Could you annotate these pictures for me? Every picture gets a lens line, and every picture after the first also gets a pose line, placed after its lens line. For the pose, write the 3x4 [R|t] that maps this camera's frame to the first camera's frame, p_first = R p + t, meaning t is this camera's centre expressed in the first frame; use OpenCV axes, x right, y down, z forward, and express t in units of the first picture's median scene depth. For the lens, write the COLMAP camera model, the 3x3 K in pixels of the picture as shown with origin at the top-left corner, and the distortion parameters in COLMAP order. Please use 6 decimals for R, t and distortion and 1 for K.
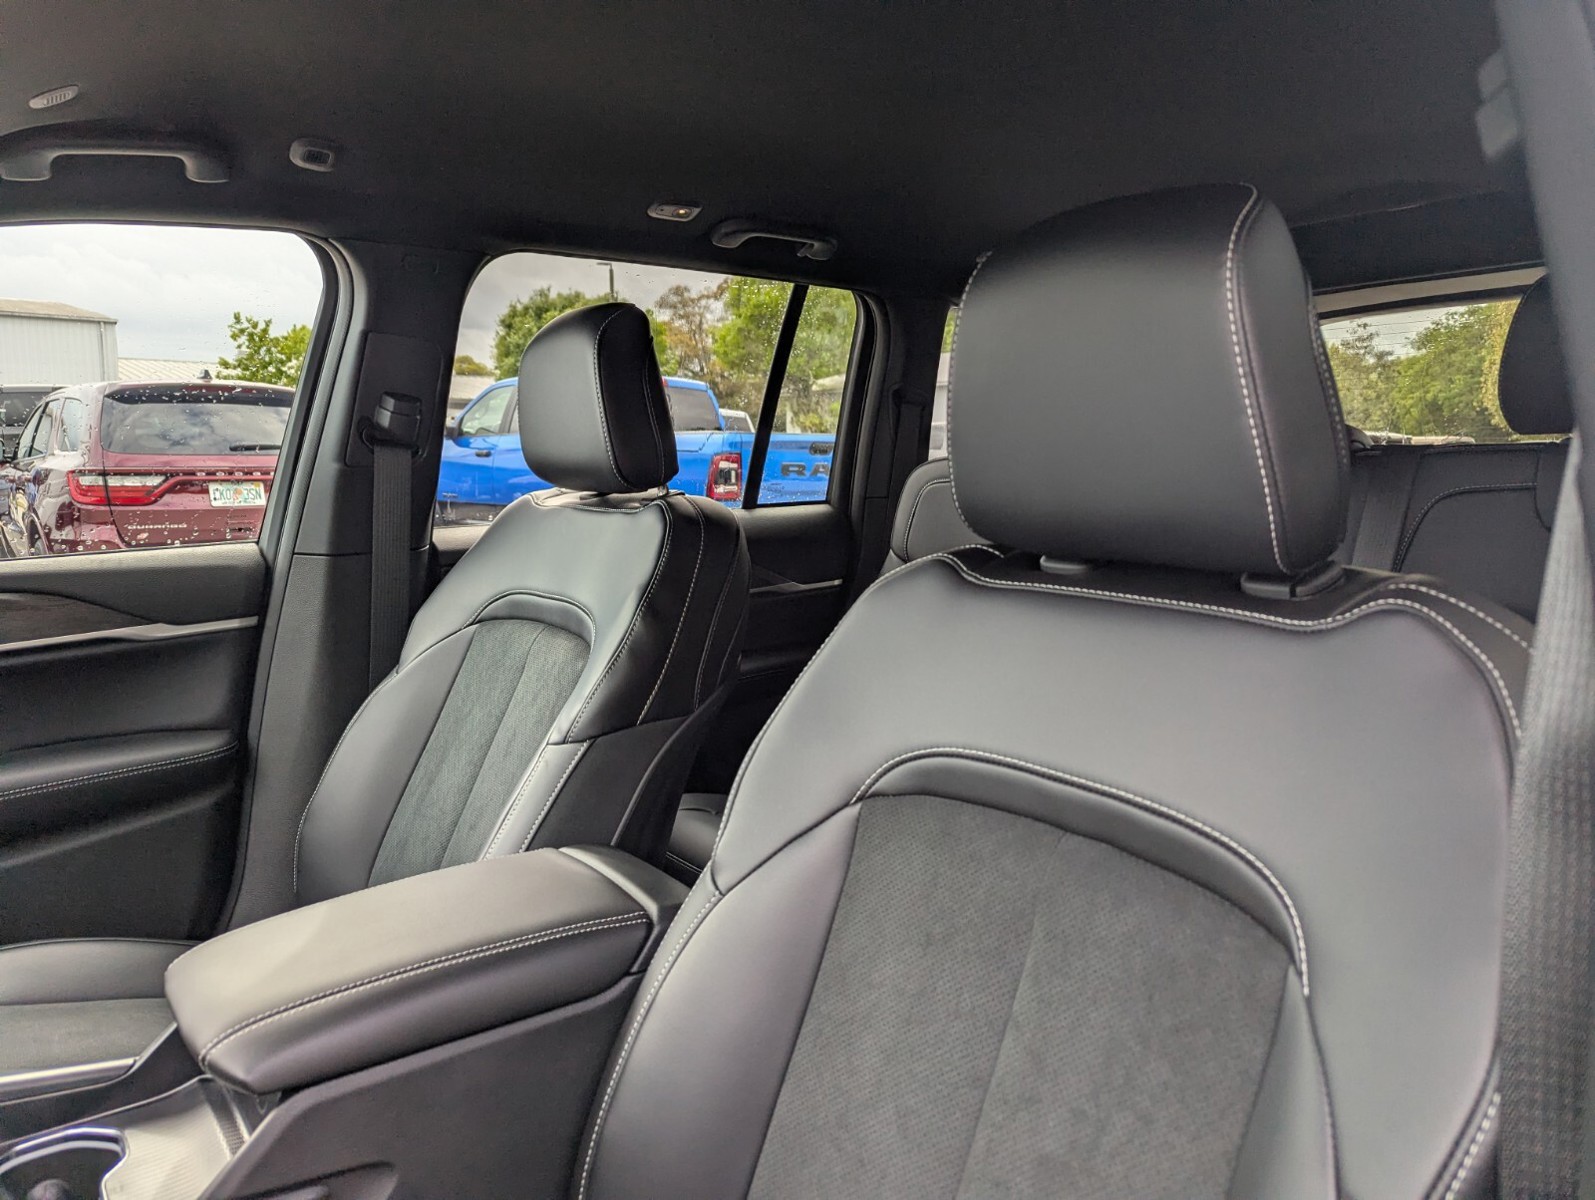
lens RADIAL K [[1113.3, 0, 797.5], [0, 1113.3, 600.0], [0, 0, 1]] dist [0.054031, -0.053623]
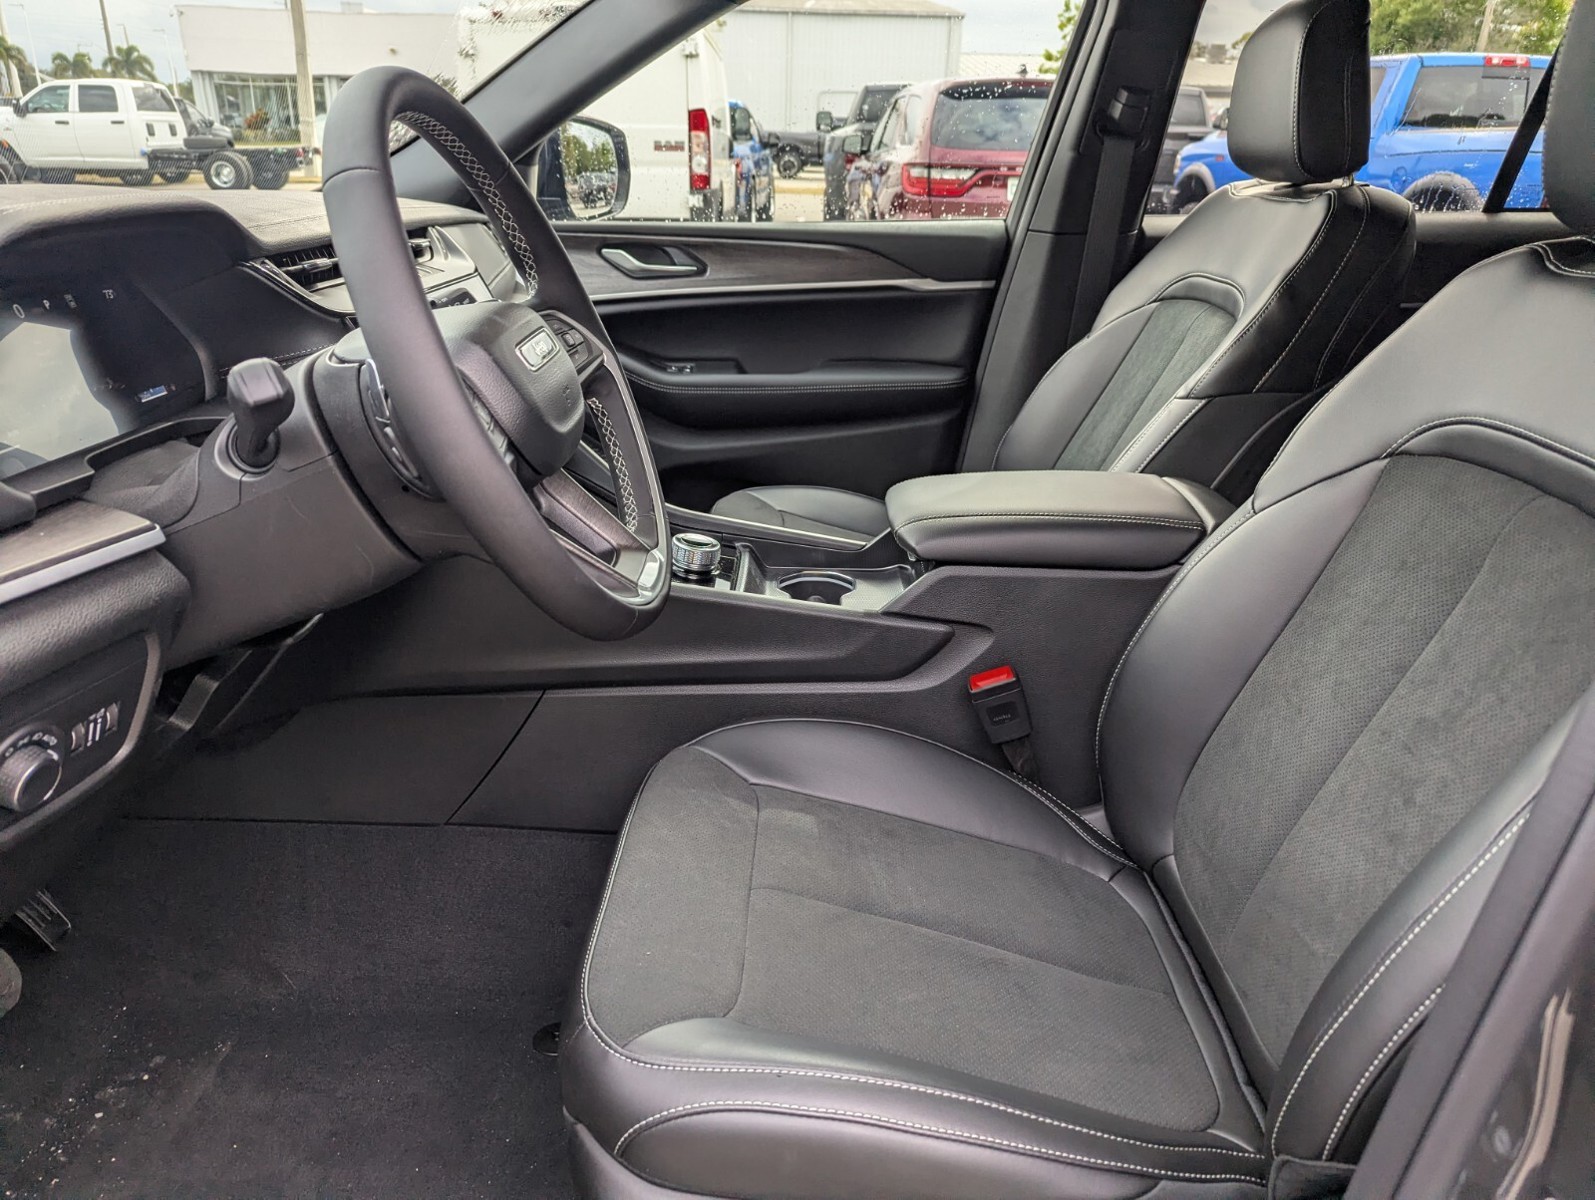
lens RADIAL K [[1110.9, 0, 797.5], [0, 1110.9, 600.0], [0, 0, 1]] dist [0.041890, -0.025583]
pose [[0.787217, 0.246393, -0.565314, 0.150859], [-0.099476, 0.955443, 0.277908, 0.031842], [0.608600, -0.162539, 0.776651, -0.182213]]
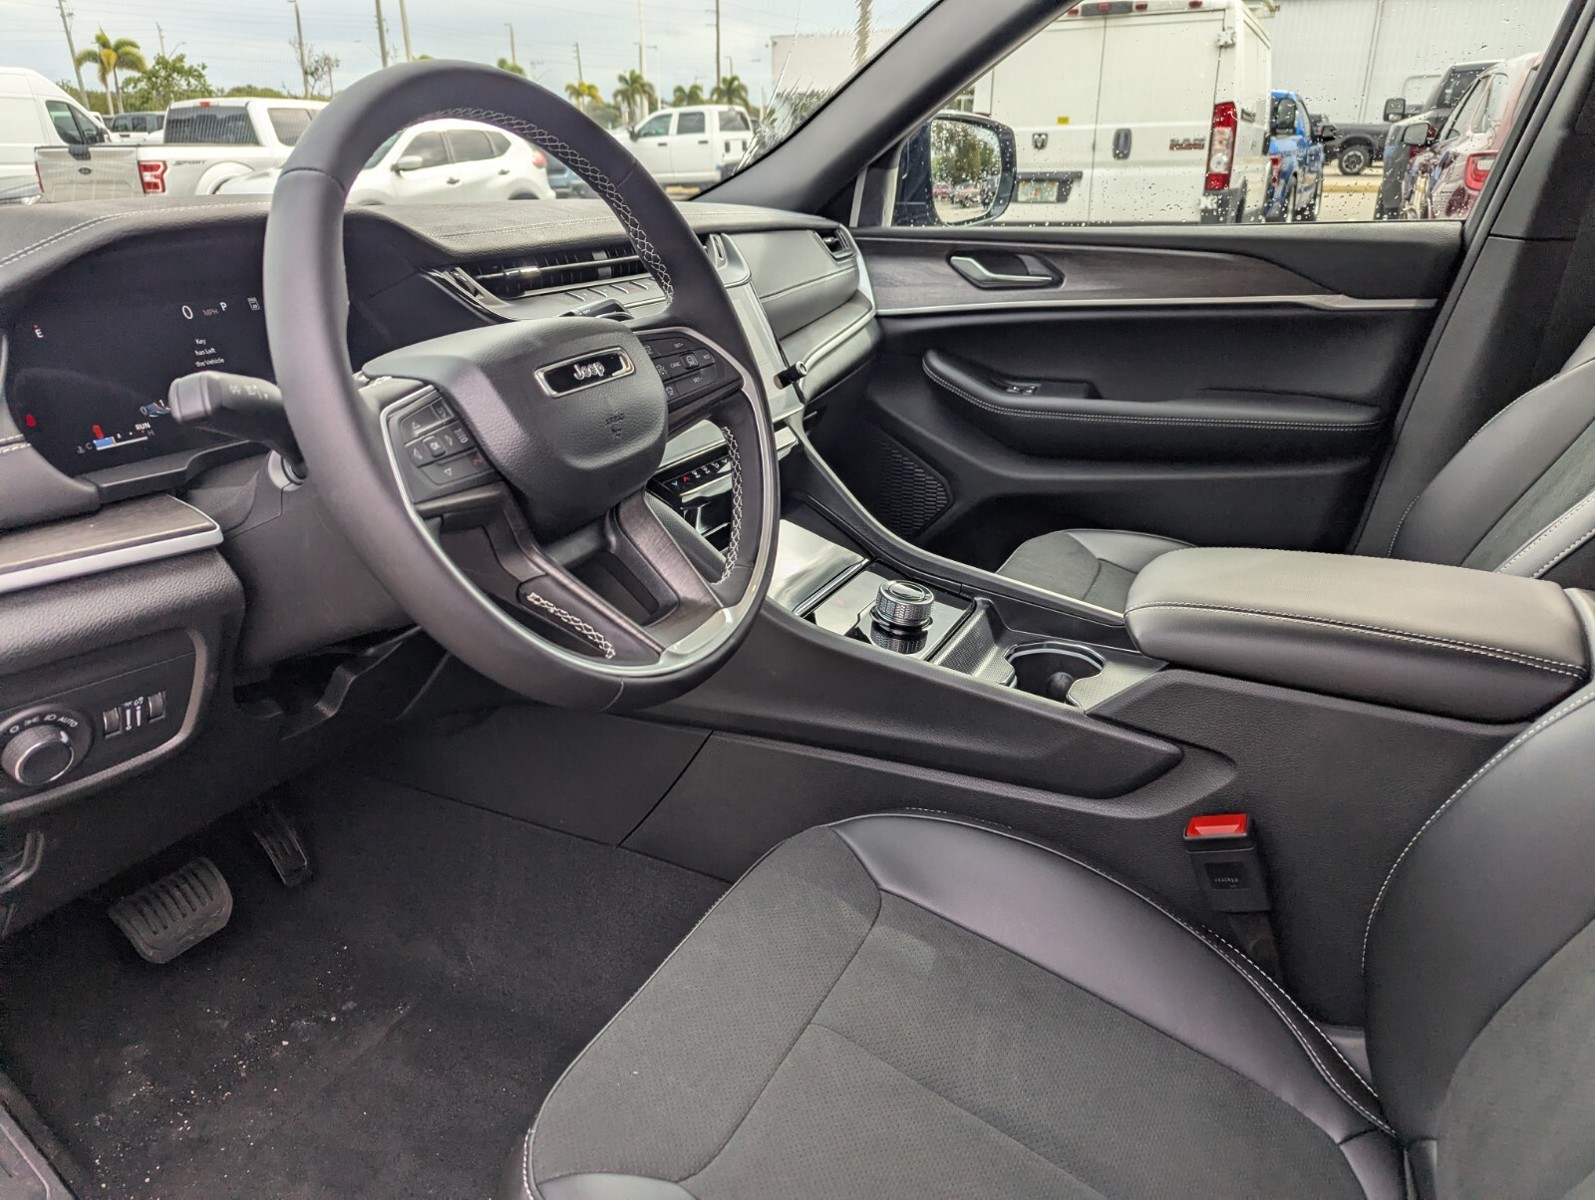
lens RADIAL K [[1113.3, 0, 797.5], [0, 1113.3, 600.0], [0, 0, 1]] dist [0.054031, -0.053623]
pose [[0.444196, 0.331219, -0.832457, 0.188036], [-0.106834, 0.942106, 0.317840, 0.008868], [0.889537, -0.052248, 0.453866, 0.035181]]
